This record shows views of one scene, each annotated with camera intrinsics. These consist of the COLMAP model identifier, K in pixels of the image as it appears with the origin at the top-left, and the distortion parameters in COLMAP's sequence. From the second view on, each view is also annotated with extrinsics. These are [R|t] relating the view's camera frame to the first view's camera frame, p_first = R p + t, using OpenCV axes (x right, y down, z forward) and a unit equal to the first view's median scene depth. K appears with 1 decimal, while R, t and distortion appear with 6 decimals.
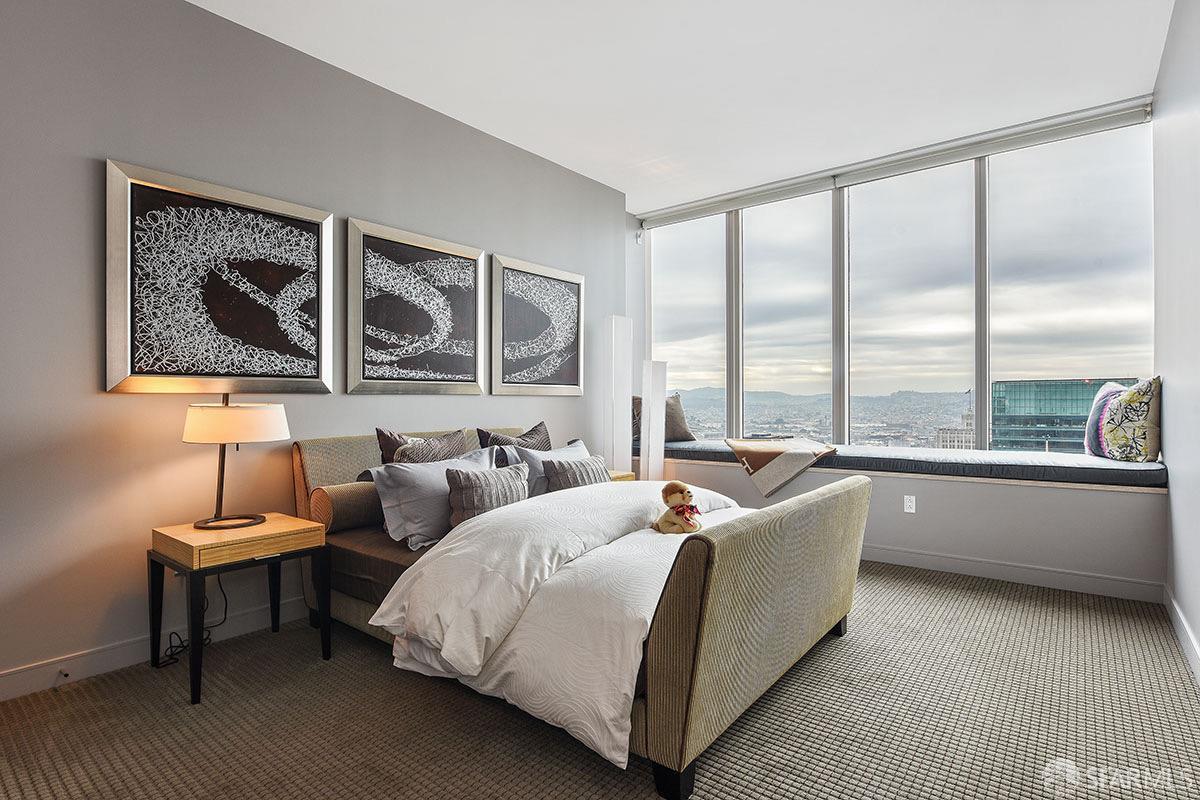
lens RADIAL K [[602.6, 0, 600.0], [0, 602.6, 400.0], [0, 0, 1]] dist [-0.005388, -0.000276]
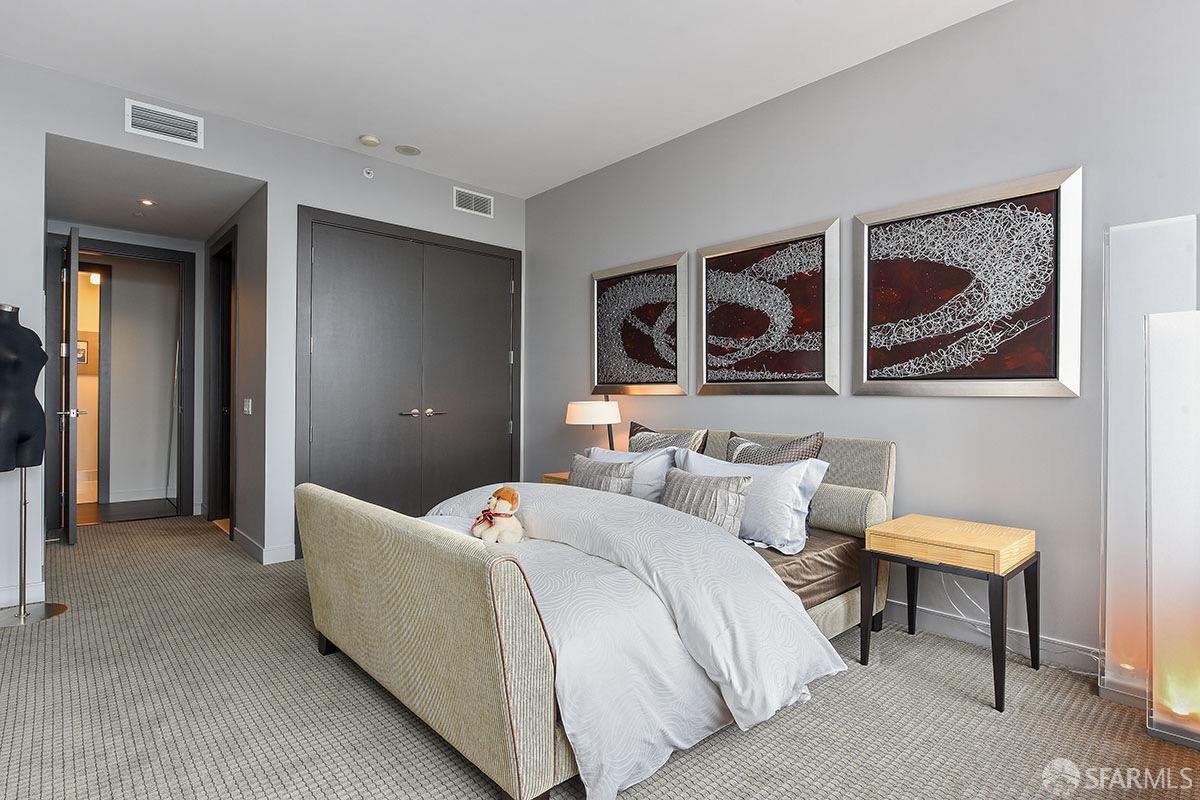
lens RADIAL K [[602.6, 0, 600.0], [0, 602.6, 400.0], [0, 0, 1]] dist [-0.005388, -0.000276]
pose [[-0.150195, 0.004687, -0.988645, 0.727968], [-0.009420, 0.999937, 0.006171, -0.005276], [0.988611, 0.010240, -0.150142, 0.890465]]
